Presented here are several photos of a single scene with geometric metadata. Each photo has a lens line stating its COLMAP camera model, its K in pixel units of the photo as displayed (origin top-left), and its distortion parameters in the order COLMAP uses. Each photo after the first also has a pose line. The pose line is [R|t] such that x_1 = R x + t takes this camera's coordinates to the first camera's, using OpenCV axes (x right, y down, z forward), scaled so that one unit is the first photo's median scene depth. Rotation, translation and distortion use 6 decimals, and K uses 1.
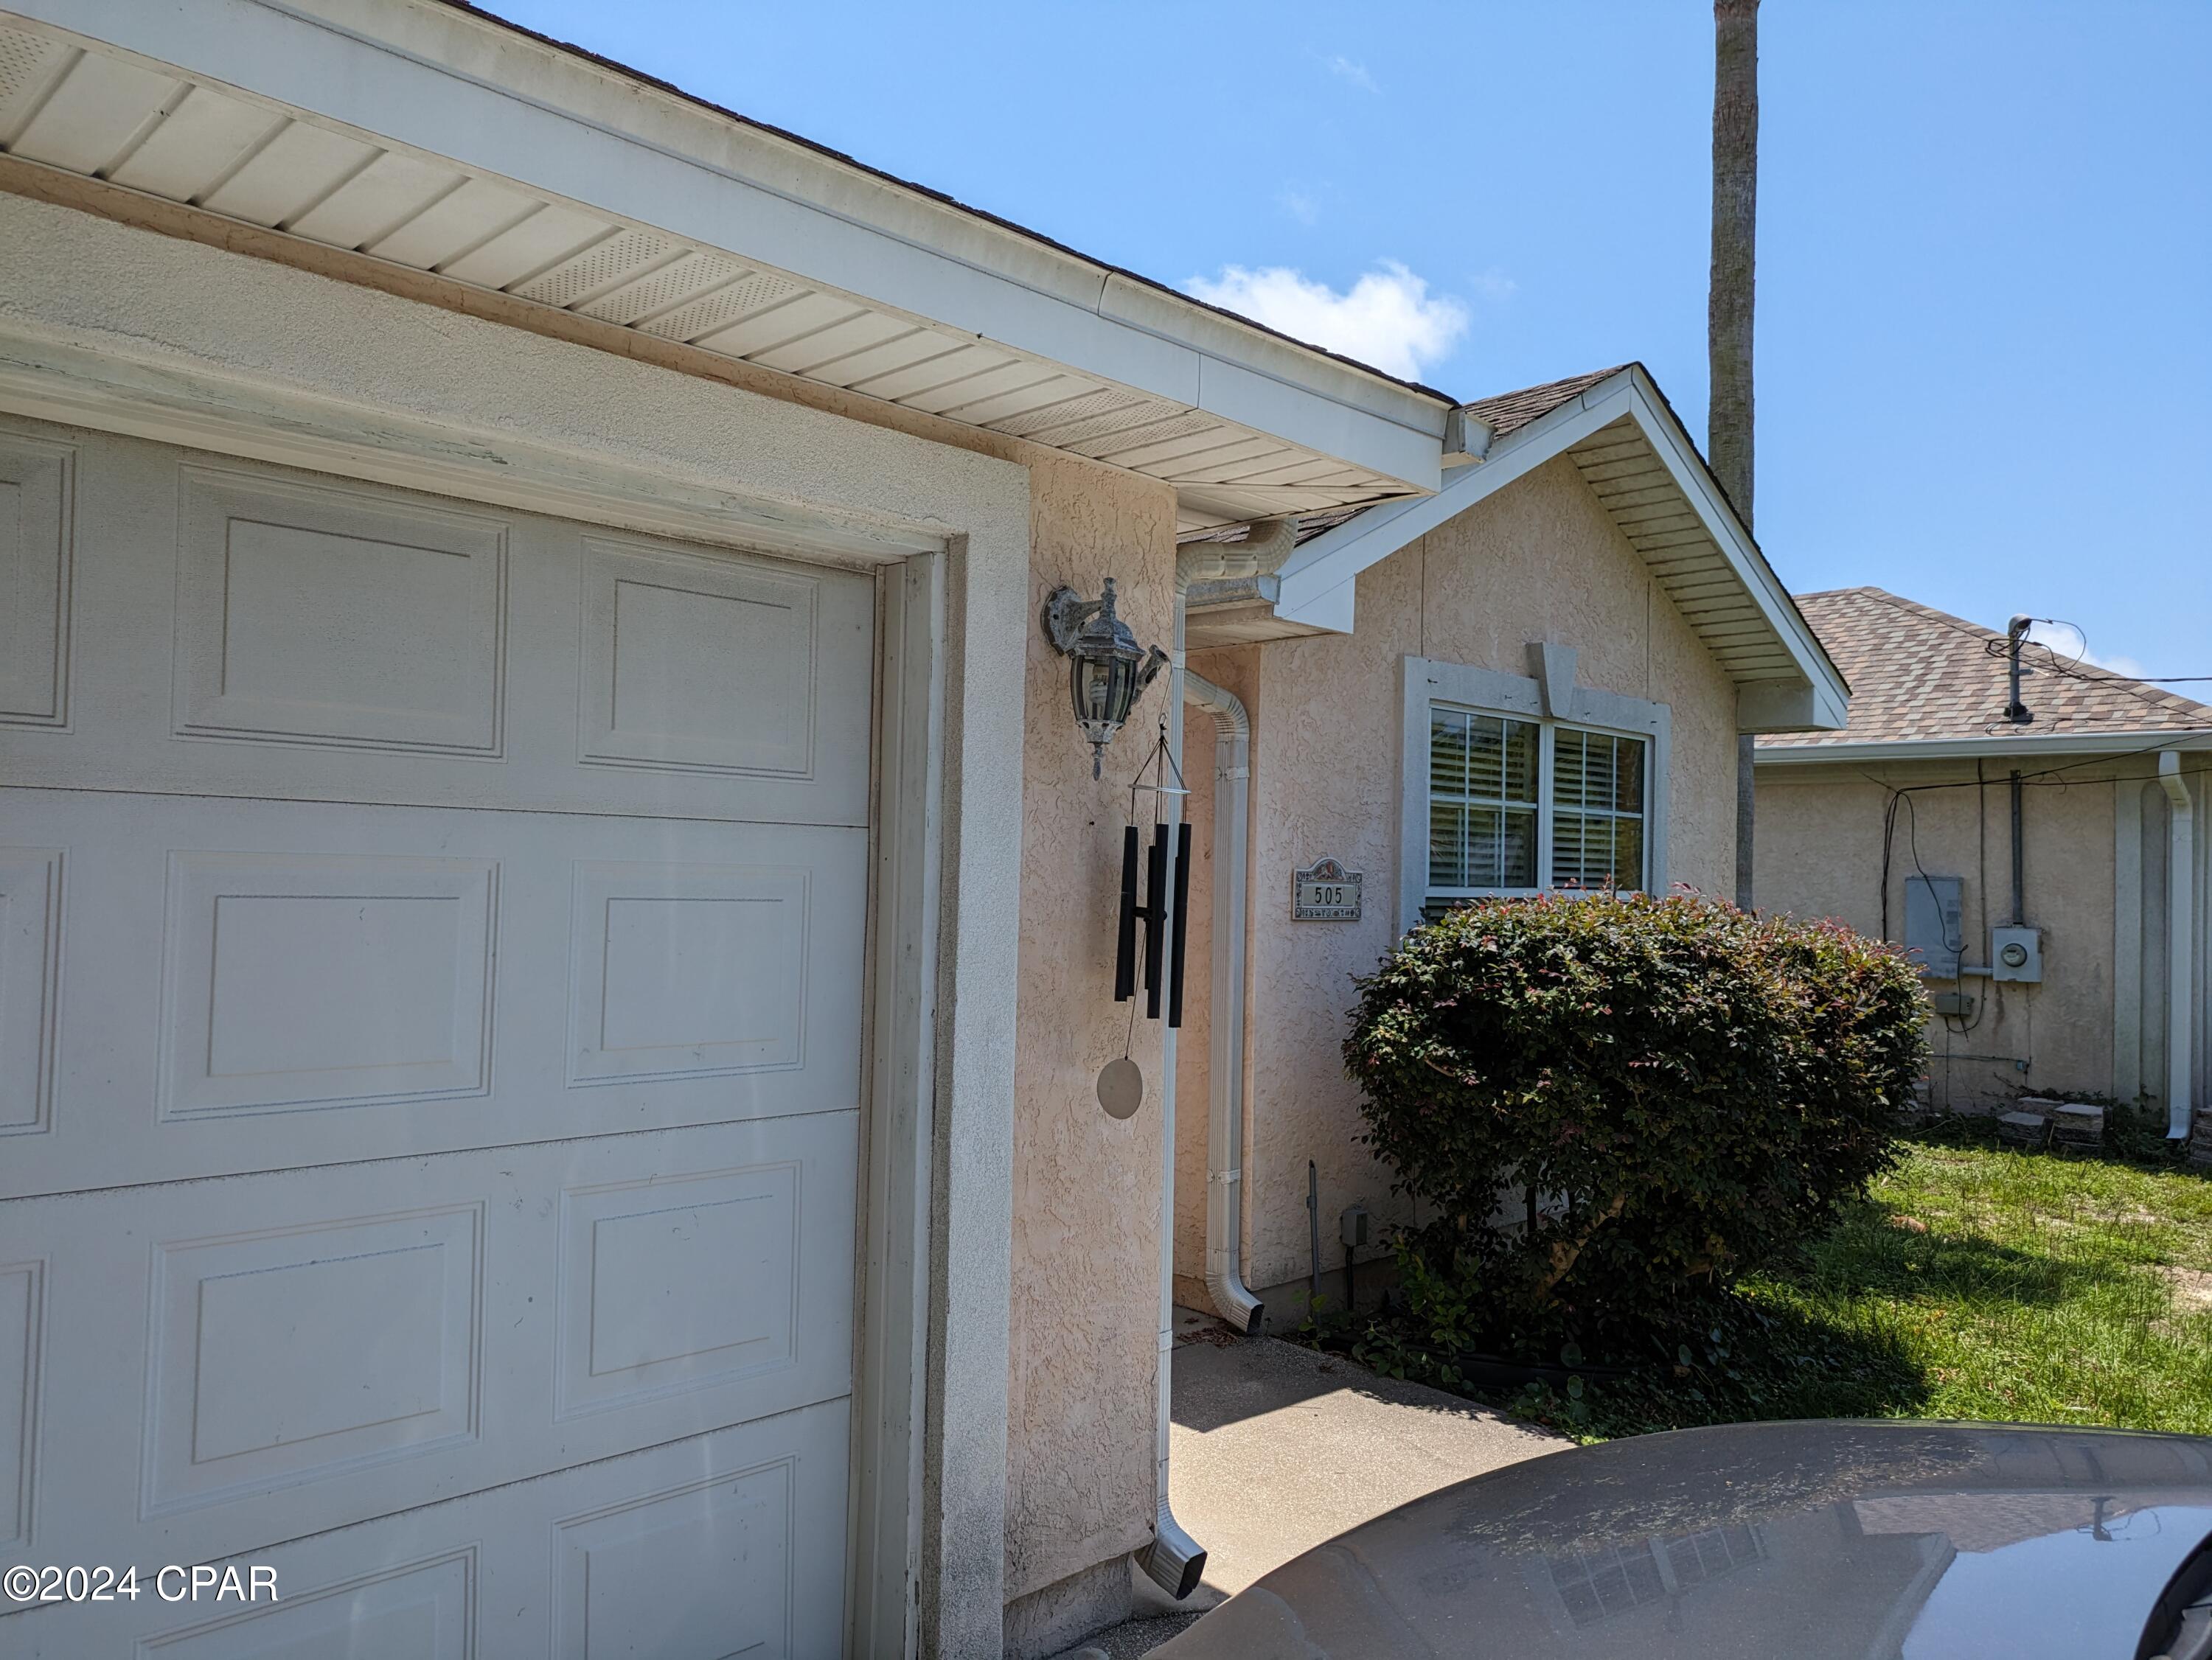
lens RADIAL K [[1618.5, 0, 1106.0], [0, 1618.5, 830.0], [0, 0, 1]] dist [0.041082, -0.000512]
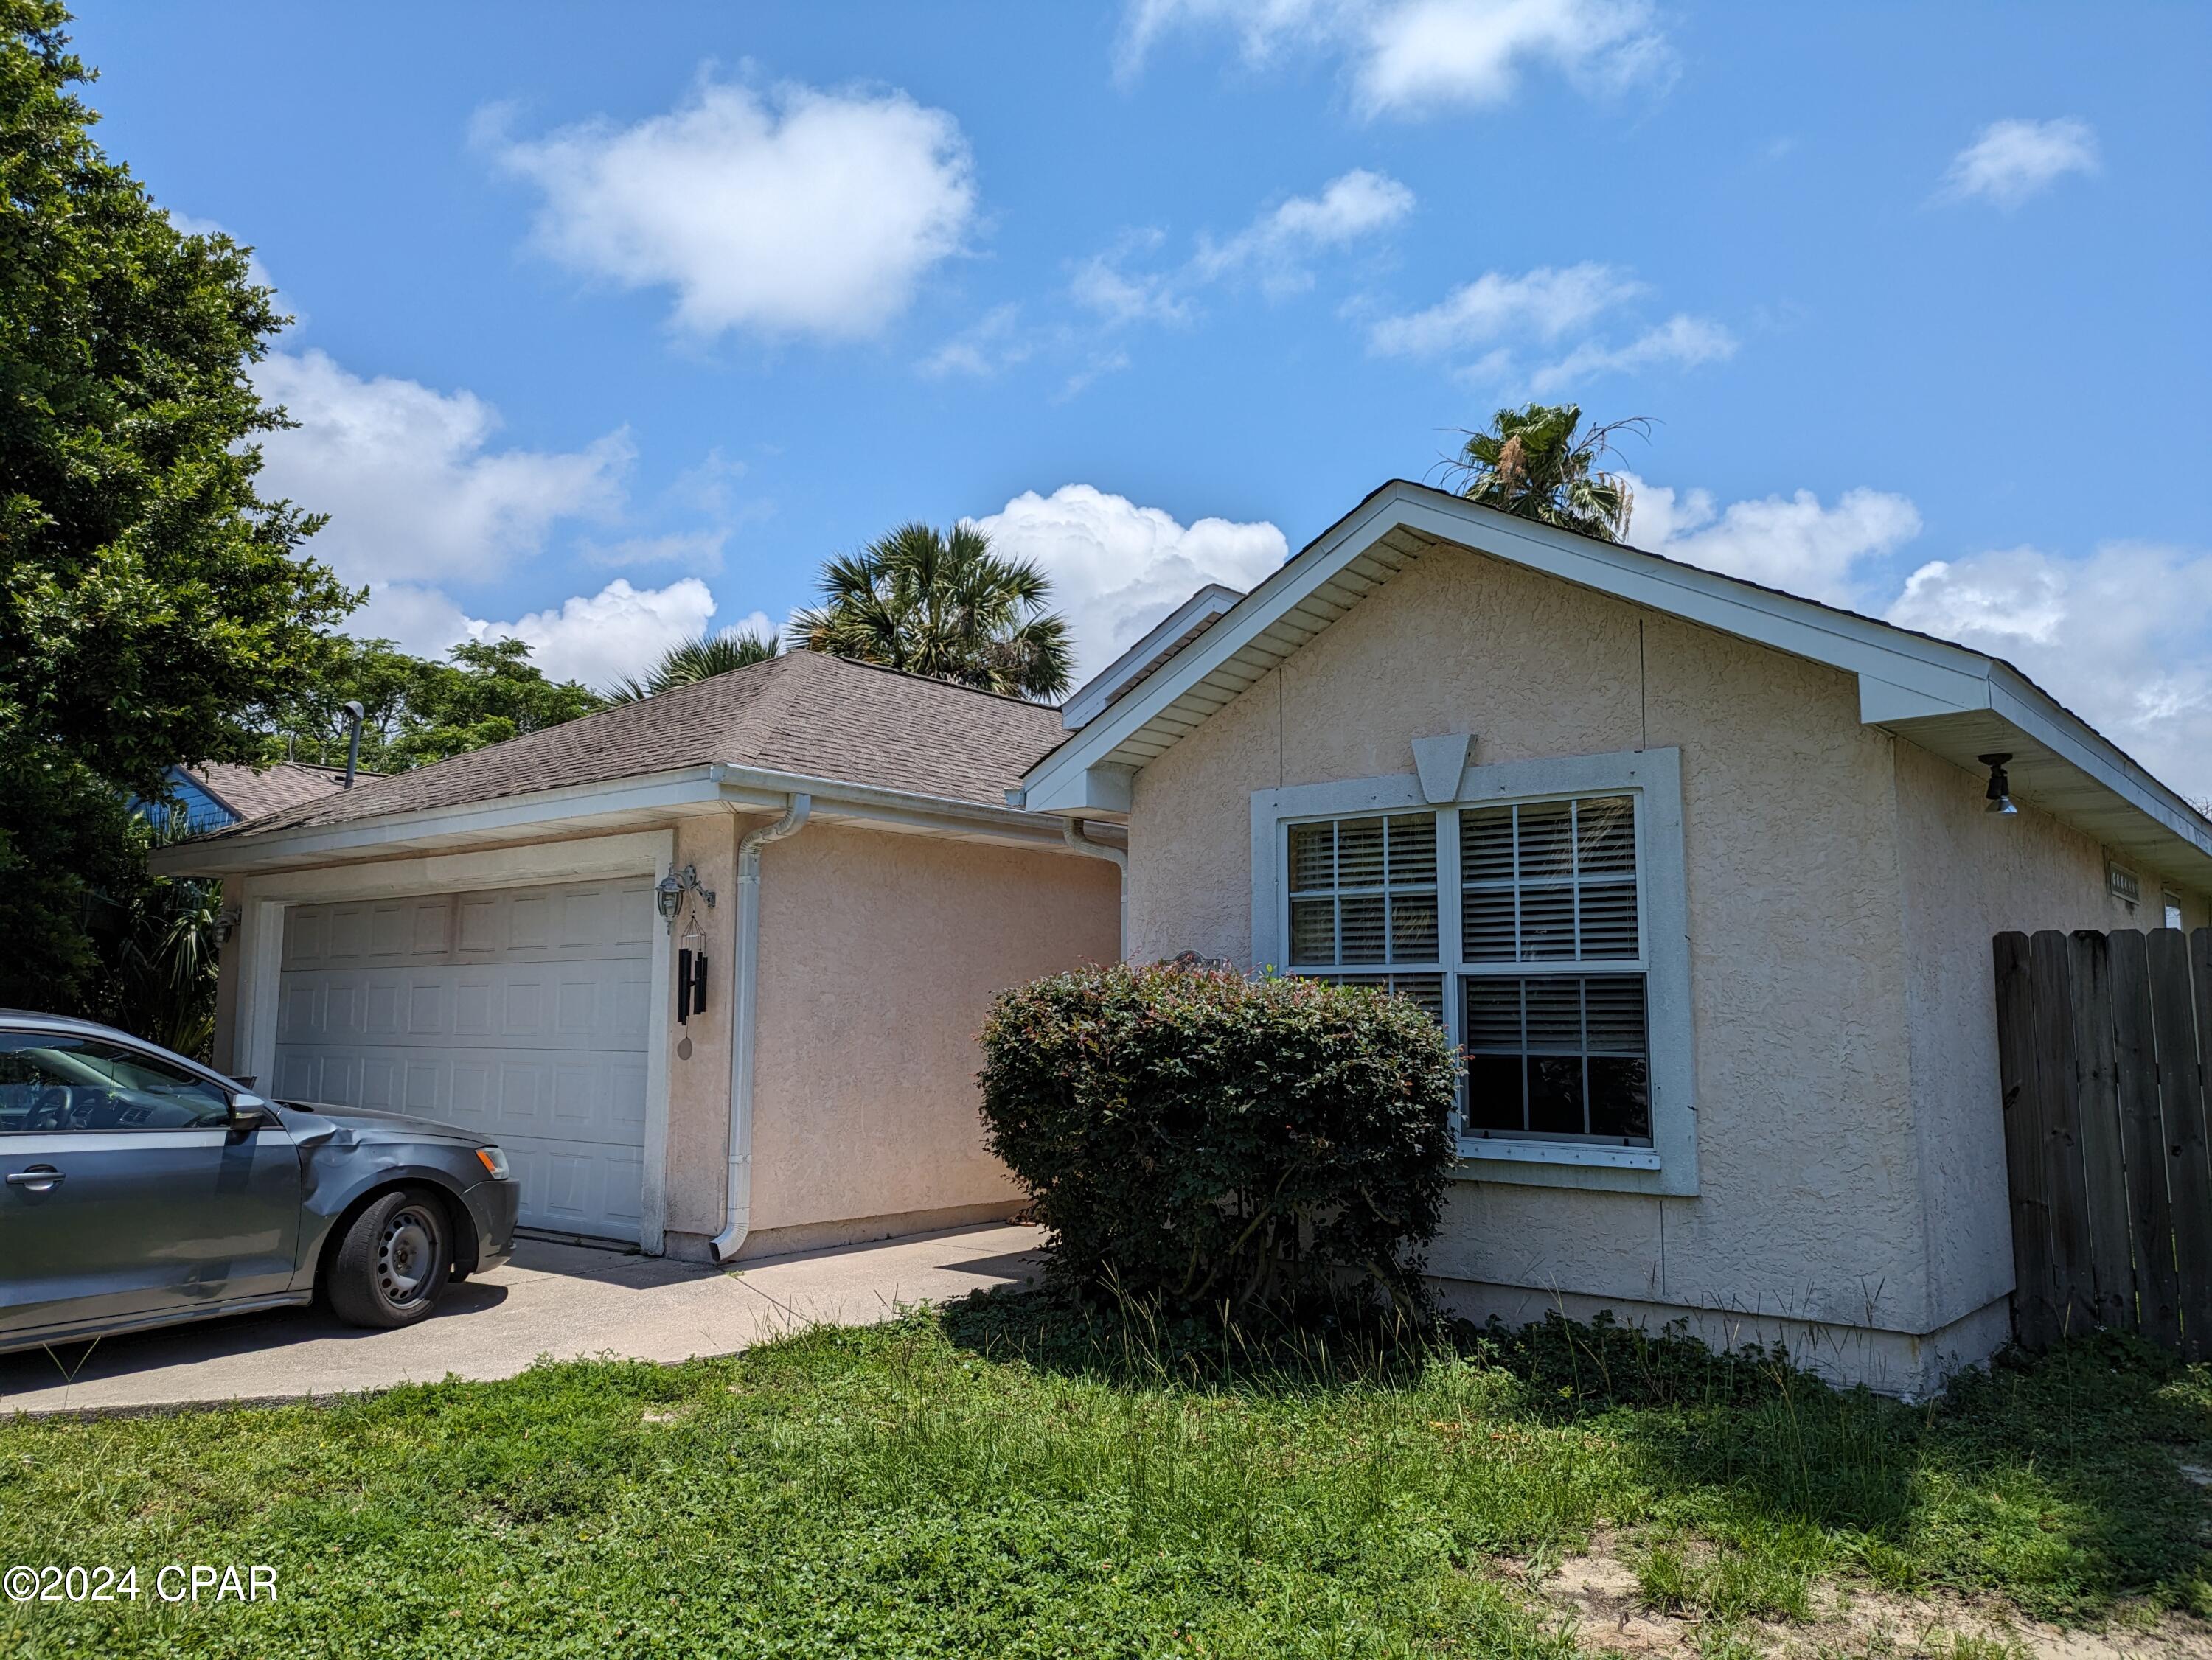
lens RADIAL K [[1618.5, 0, 1106.0], [0, 1618.5, 830.0], [0, 0, 1]] dist [0.041082, -0.000512]
pose [[0.106446, -0.132201, -0.985491, 1.373732], [0.032413, 0.991057, -0.129446, 0.084273], [0.993790, -0.018164, 0.109779, 0.692901]]
